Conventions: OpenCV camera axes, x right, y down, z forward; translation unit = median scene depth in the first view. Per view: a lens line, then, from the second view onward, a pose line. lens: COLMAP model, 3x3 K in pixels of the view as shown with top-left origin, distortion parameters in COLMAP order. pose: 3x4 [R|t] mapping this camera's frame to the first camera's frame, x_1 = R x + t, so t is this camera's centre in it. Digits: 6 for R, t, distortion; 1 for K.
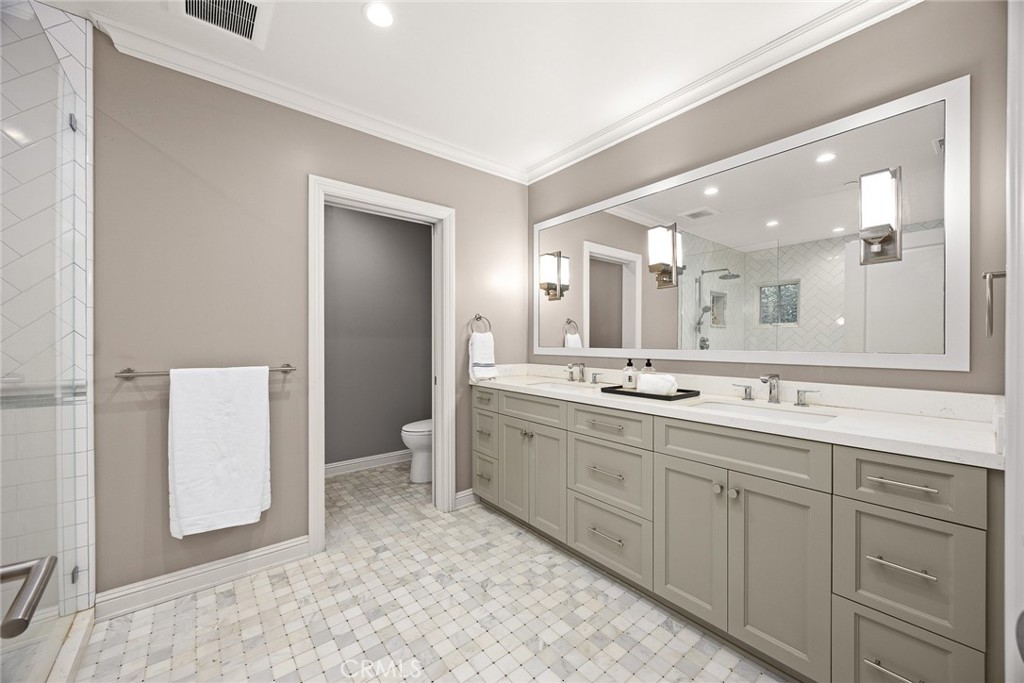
lens RADIAL K [[393.0, 0, 514.7], [0, 393.0, 341.5], [0, 0, 1]] dist [-0.000230, -0.000010]
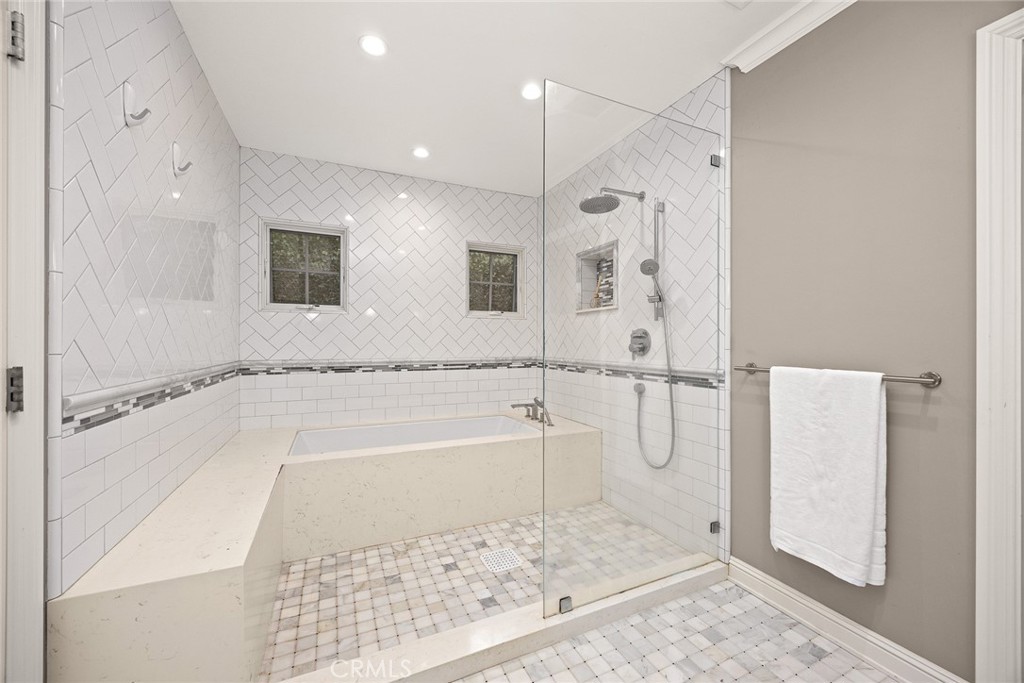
lens RADIAL K [[393.0, 0, 514.0], [0, 393.0, 341.7], [0, 0, 1]] dist [-0.000230, -0.000010]
pose [[-0.250642, -0.006224, -0.968060, 0.220778], [-0.007793, 0.999960, -0.004412, 0.020636], [0.968049, 0.006438, -0.250680, 0.650968]]
